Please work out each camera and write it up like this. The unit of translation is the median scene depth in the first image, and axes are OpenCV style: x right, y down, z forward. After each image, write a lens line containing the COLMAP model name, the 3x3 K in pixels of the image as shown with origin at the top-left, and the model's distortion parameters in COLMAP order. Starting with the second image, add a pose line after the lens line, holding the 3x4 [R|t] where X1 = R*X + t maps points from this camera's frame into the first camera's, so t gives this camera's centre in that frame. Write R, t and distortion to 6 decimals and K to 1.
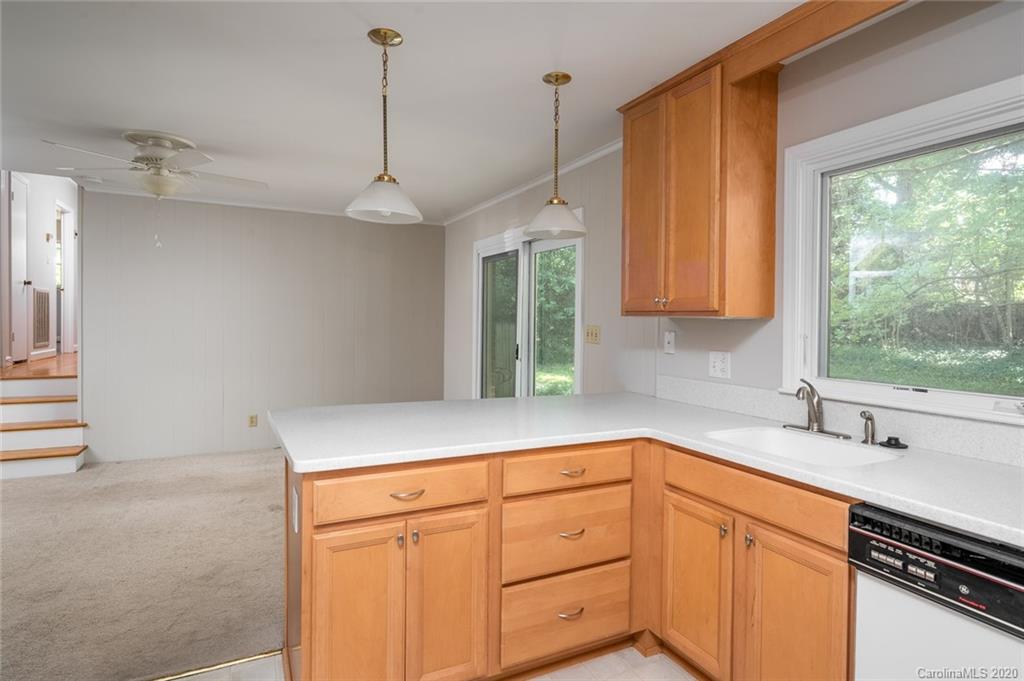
lens RADIAL K [[553.4, 0, 507.3], [0, 553.4, 333.4], [0, 0, 1]] dist [0.005484, 0.001669]
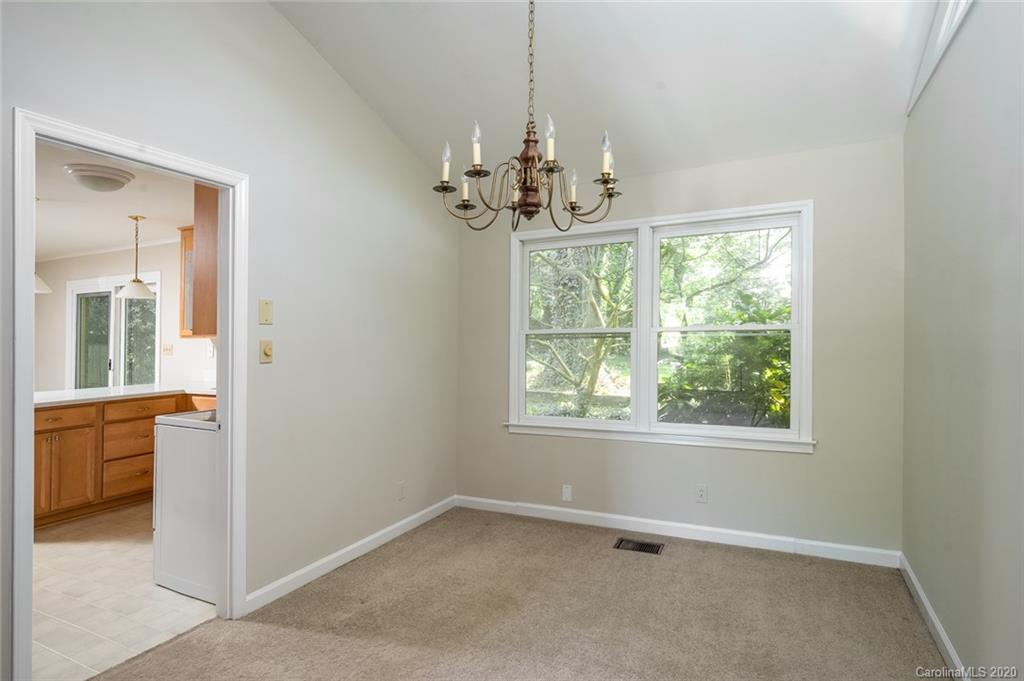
lens RADIAL K [[553.4, 0, 507.3], [0, 553.4, 333.4], [0, 0, 1]] dist [0.005484, 0.001669]
pose [[0.799780, 0.001298, 0.600292, -0.021529], [0.018720, 0.999457, -0.027102, 0.010755], [-0.600001, 0.032913, 0.799322, -0.717052]]
